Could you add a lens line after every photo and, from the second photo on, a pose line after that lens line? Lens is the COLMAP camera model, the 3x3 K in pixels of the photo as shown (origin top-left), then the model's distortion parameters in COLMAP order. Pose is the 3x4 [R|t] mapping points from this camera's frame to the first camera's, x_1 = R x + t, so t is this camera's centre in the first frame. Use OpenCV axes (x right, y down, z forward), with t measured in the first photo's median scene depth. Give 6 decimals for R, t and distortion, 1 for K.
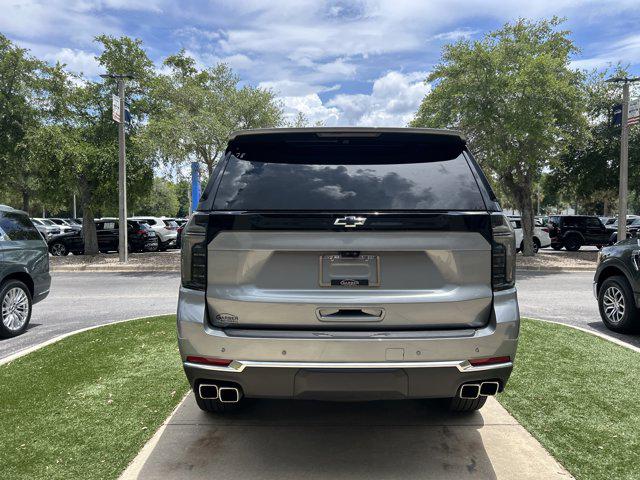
lens RADIAL K [[483.3, 0, 325.2], [0, 483.3, 237.6], [0, 0, 1]] dist [0.042926, -0.042333]
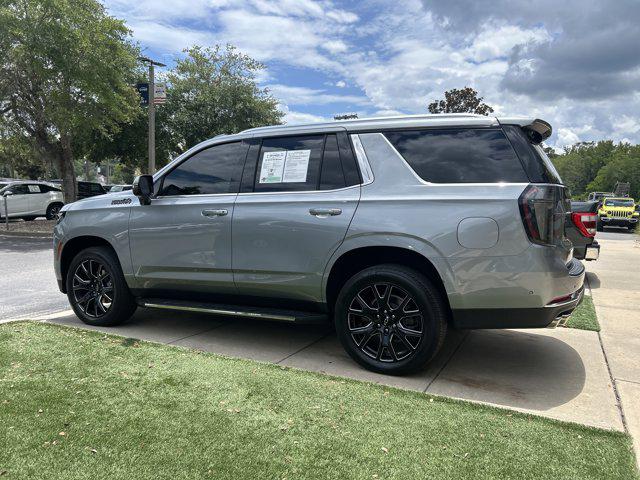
lens RADIAL K [[483.3, 0, 319.2], [0, 483.3, 240.9], [0, 0, 1]] dist [0.042926, -0.042333]
pose [[0.448764, -0.072146, 0.890733, -1.344098], [0.001857, 0.996809, 0.079802, -0.006955], [-0.893648, -0.034158, 0.447466, 0.789938]]
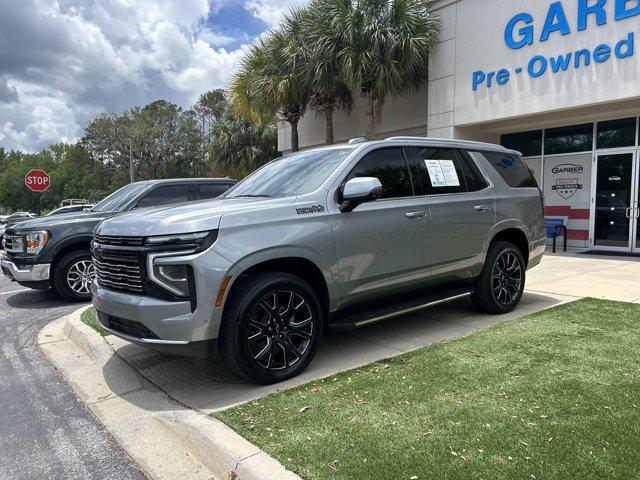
lens RADIAL K [[483.3, 0, 319.4], [0, 483.3, 243.3], [0, 0, 1]] dist [0.042926, -0.042333]
pose [[-0.610583, -0.051730, 0.790261, -1.234894], [0.038403, 0.994757, 0.094788, -0.039759], [-0.791020, 0.088224, -0.605395, 2.733258]]
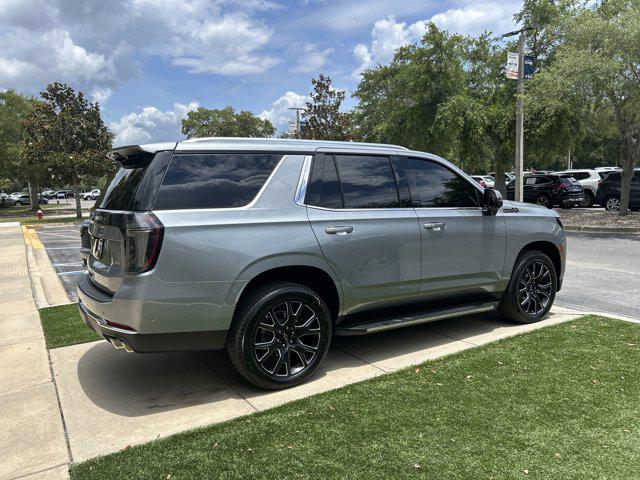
lens RADIAL K [[483.3, 0, 326.2], [0, 483.3, 243.9], [0, 0, 1]] dist [0.042926, -0.042333]
pose [[0.528218, 0.093195, -0.843979, 1.376441], [0.007422, 0.993414, 0.114341, -0.090103], [0.849076, -0.066661, 0.524047, 0.636246]]
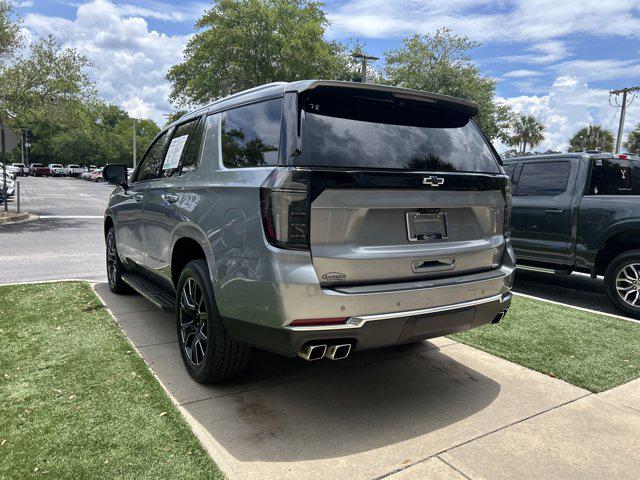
lens RADIAL K [[483.3, 0, 323.6], [0, 483.3, 235.2], [0, 0, 1]] dist [0.042926, -0.042333]
pose [[0.848804, -0.039504, 0.527229, -0.582815], [-0.010806, 0.995700, 0.092002, -0.007427], [-0.528597, -0.083789, 0.844728, 0.148381]]
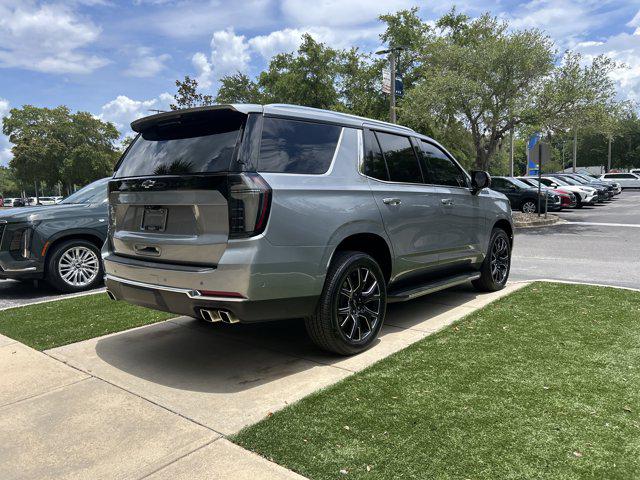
lens RADIAL K [[483.3, 0, 328.7], [0, 483.3, 243.7], [0, 0, 1]] dist [0.042926, -0.042333]
pose [[0.771008, 0.052486, -0.634659, 1.051696], [0.008493, 0.995662, 0.092659, 0.010459], [0.636769, -0.076831, 0.767218, 0.190653]]
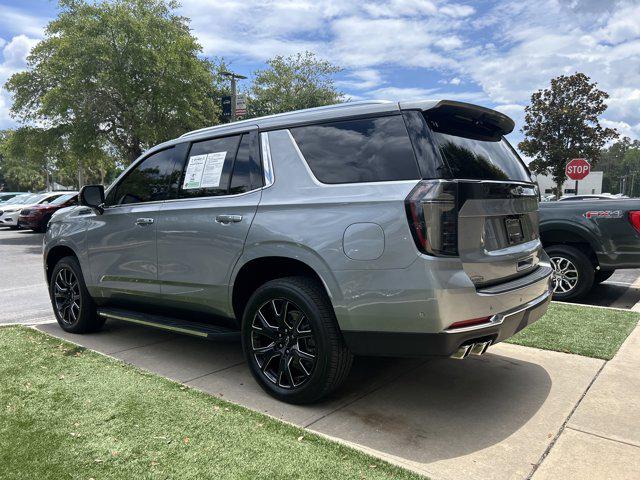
lens RADIAL K [[483.3, 0, 320.2], [0, 483.3, 244.7], [0, 0, 1]] dist [0.042926, -0.042333]
pose [[0.637950, -0.076305, 0.766288, -0.980396], [0.027972, 0.996718, 0.075964, -0.002402], [-0.769570, -0.027026, 0.637991, 0.459756]]
